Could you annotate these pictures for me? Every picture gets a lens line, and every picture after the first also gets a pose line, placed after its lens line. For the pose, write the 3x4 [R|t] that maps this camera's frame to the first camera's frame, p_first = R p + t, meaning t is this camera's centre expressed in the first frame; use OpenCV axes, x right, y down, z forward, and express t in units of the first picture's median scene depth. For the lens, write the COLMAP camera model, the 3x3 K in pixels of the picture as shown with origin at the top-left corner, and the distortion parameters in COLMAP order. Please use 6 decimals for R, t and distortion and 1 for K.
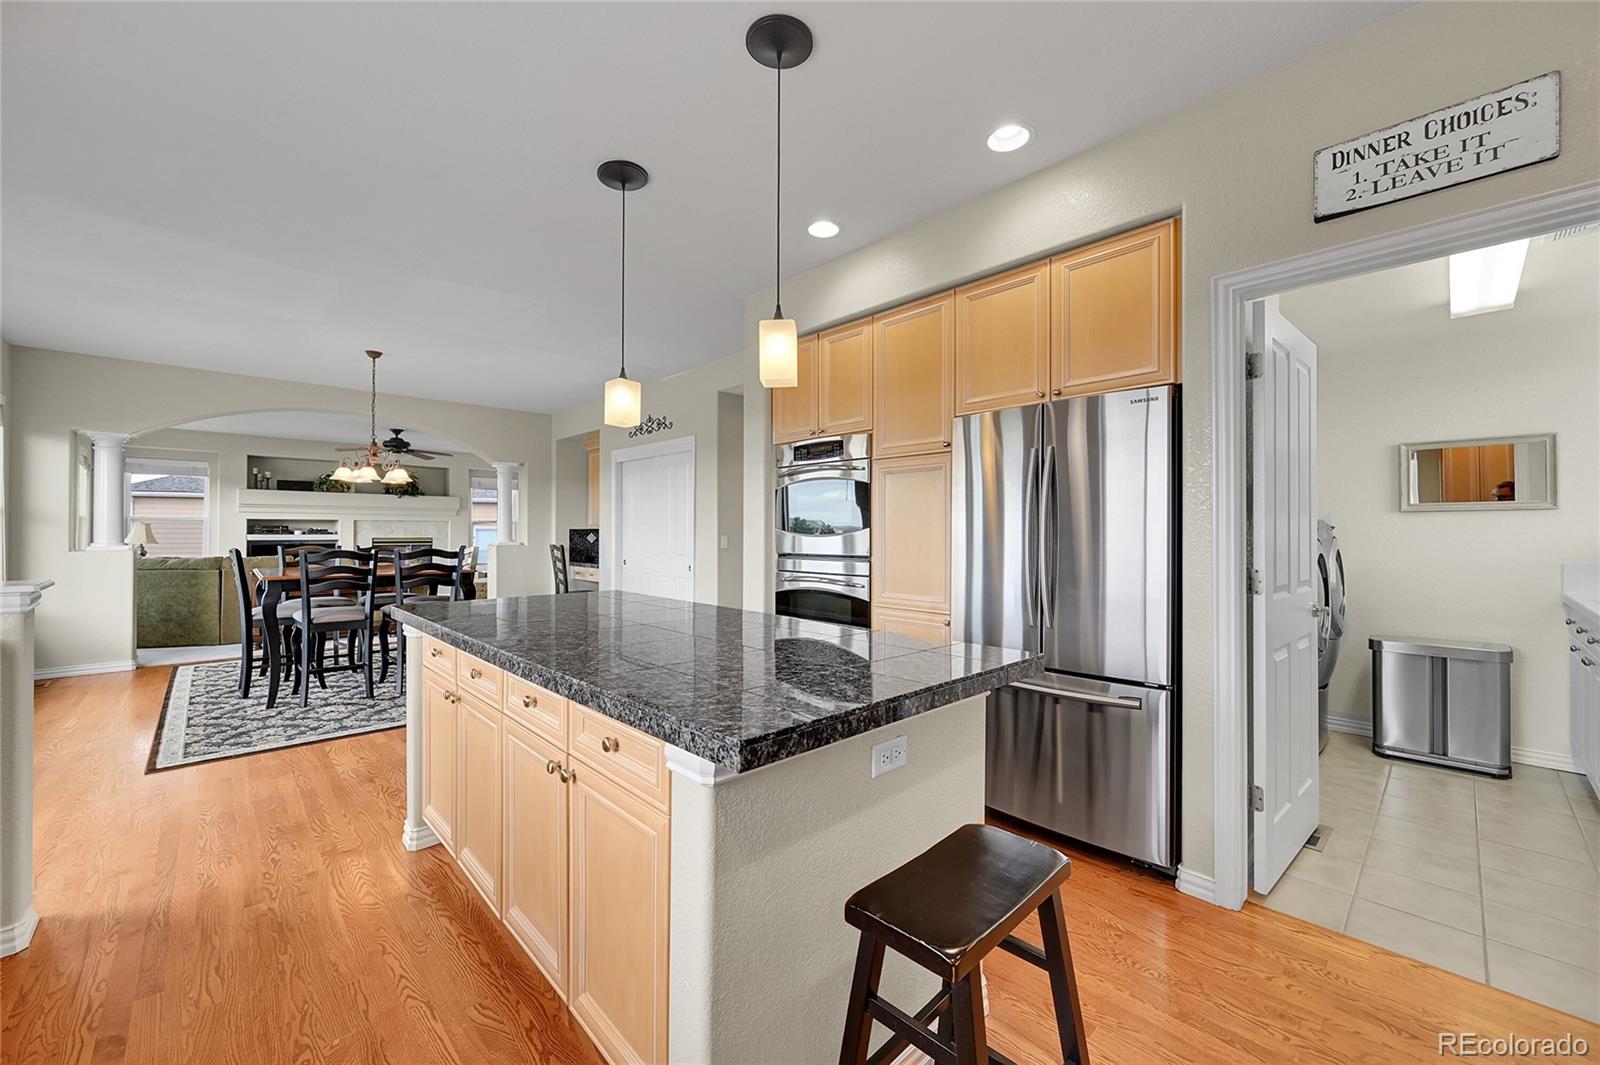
lens RADIAL K [[626.0, 0, 798.6], [0, 626.0, 527.5], [0, 0, 1]] dist [-0.002441, 0.000404]
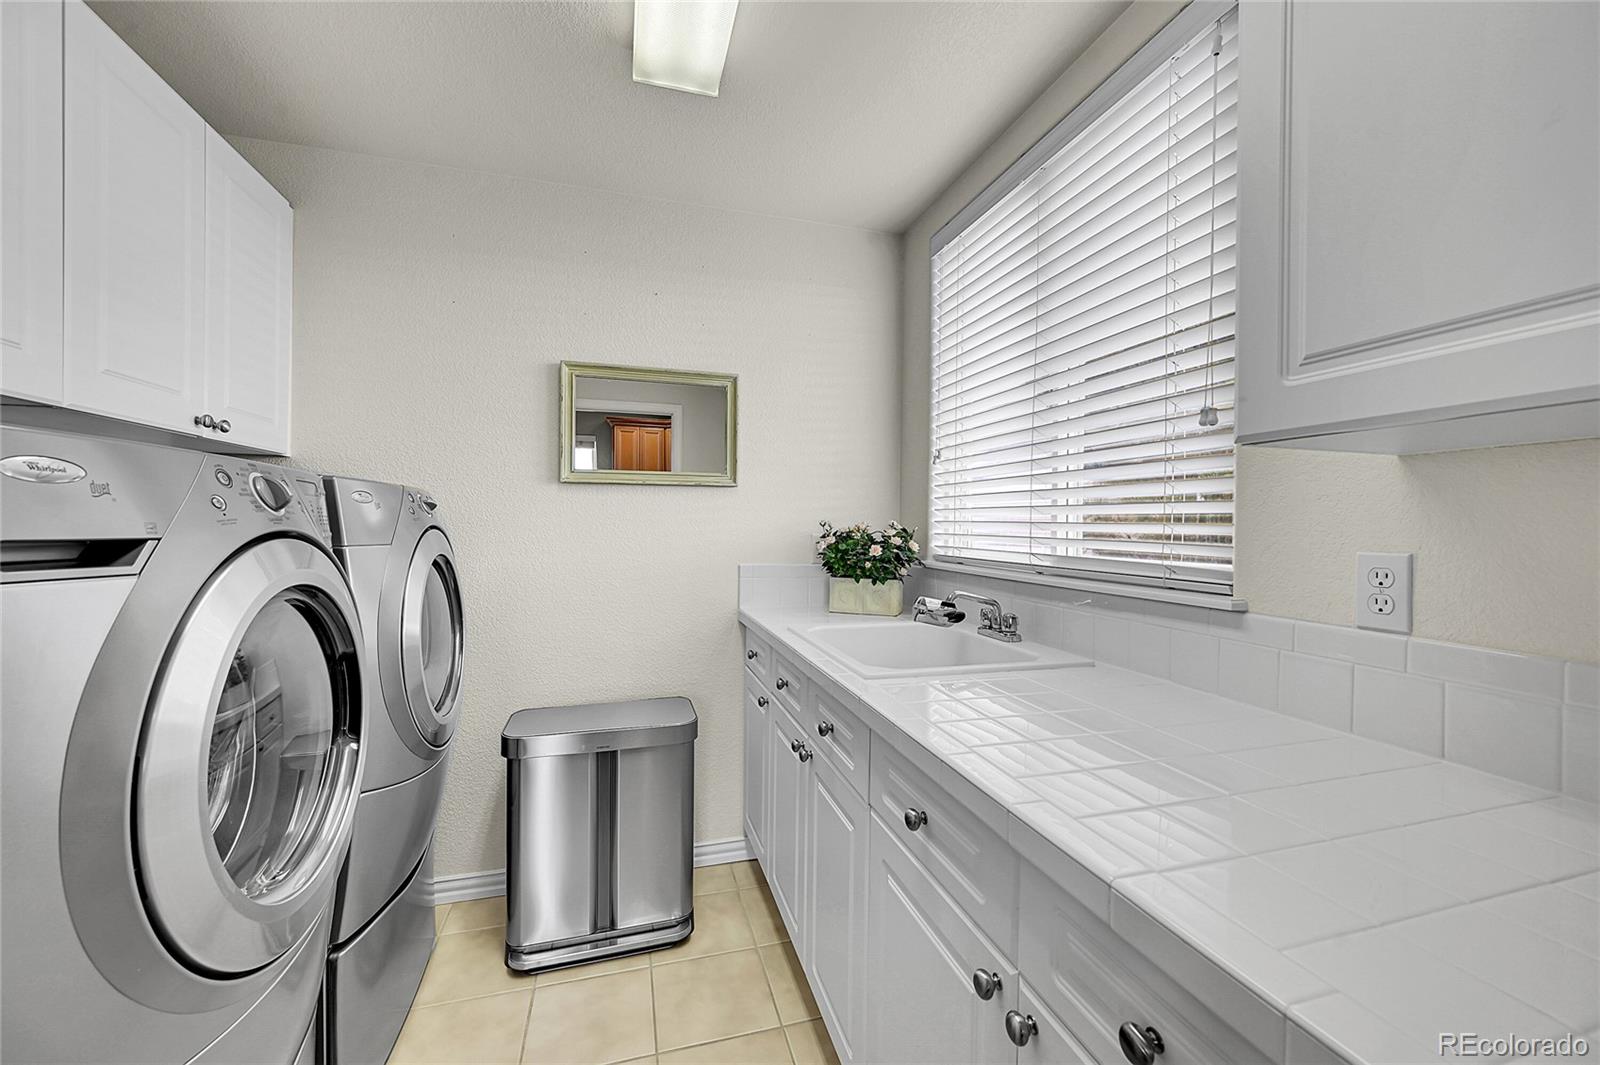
lens RADIAL K [[626.0, 0, 798.6], [0, 626.0, 527.5], [0, 0, 1]] dist [-0.002441, 0.000404]
pose [[0.464041, -0.000373, 0.885813, 0.632787], [-0.014544, 0.999862, 0.008040, 0.008523], [-0.885694, -0.016614, 0.463972, 0.614756]]
